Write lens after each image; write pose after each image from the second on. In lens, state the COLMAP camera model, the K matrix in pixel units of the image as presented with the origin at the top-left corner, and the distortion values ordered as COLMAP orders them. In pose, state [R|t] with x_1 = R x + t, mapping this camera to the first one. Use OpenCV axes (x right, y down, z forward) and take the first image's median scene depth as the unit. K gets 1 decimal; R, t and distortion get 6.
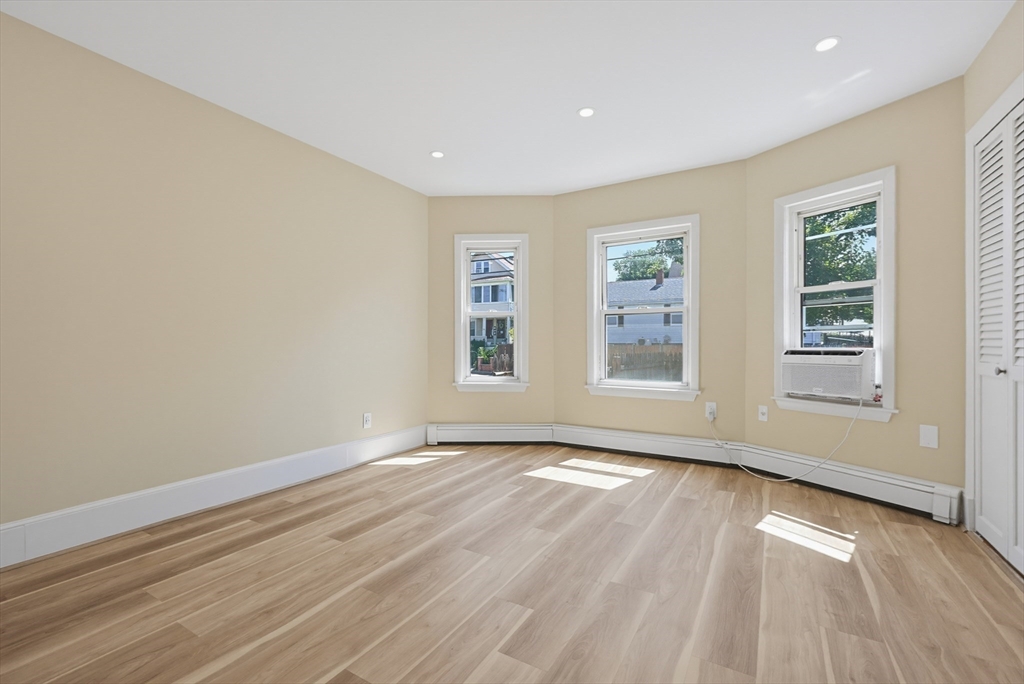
lens RADIAL K [[443.7, 0, 509.4], [0, 443.7, 344.9], [0, 0, 1]] dist [-0.001882, -0.000095]
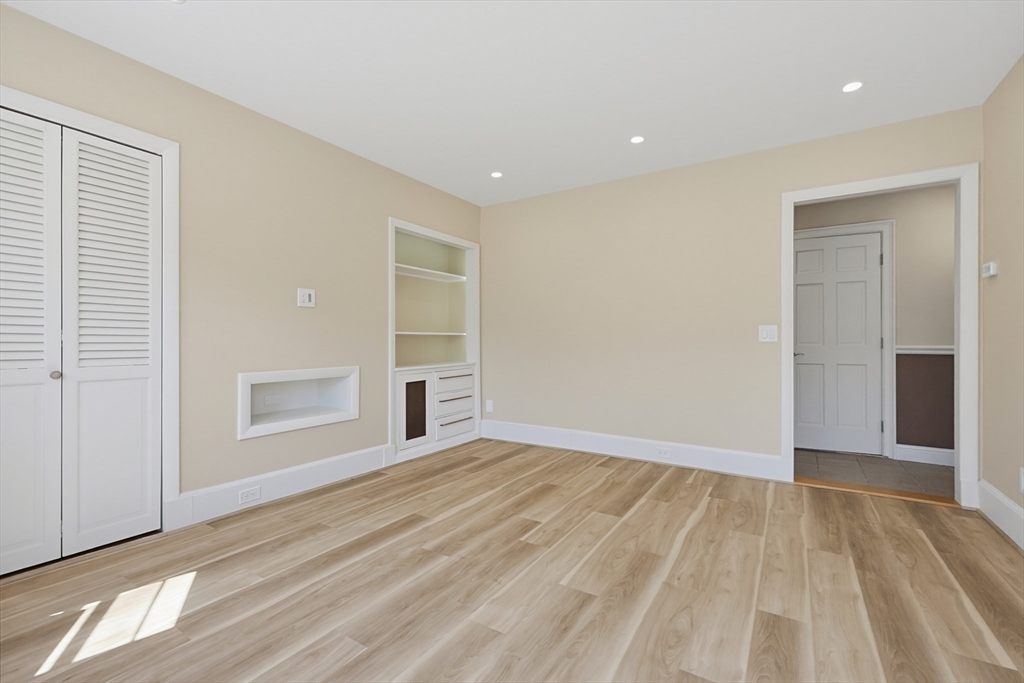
lens RADIAL K [[443.7, 0, 509.4], [0, 443.7, 344.4], [0, 0, 1]] dist [-0.001882, -0.000095]
pose [[-0.999210, 0.001185, 0.039723, 0.017436], [0.001643, 0.999932, 0.011504, -0.017288], [-0.039707, 0.011560, -0.999144, 1.354819]]
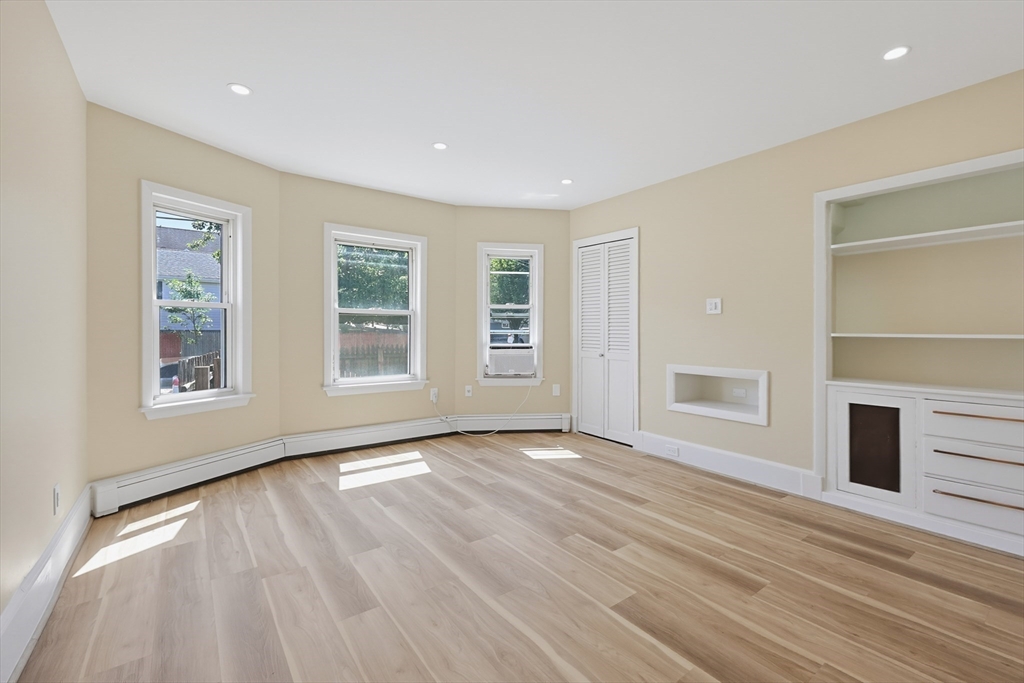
lens RADIAL K [[445.4, 0, 537.1], [0, 445.4, 332.8], [0, 0, 1]] dist [-0.000112, -0.000029]
pose [[0.359536, -0.003668, 0.933124, -0.785776], [-0.004082, 0.999977, 0.005504, -0.046367], [-0.933122, -0.005787, 0.359512, 0.336070]]
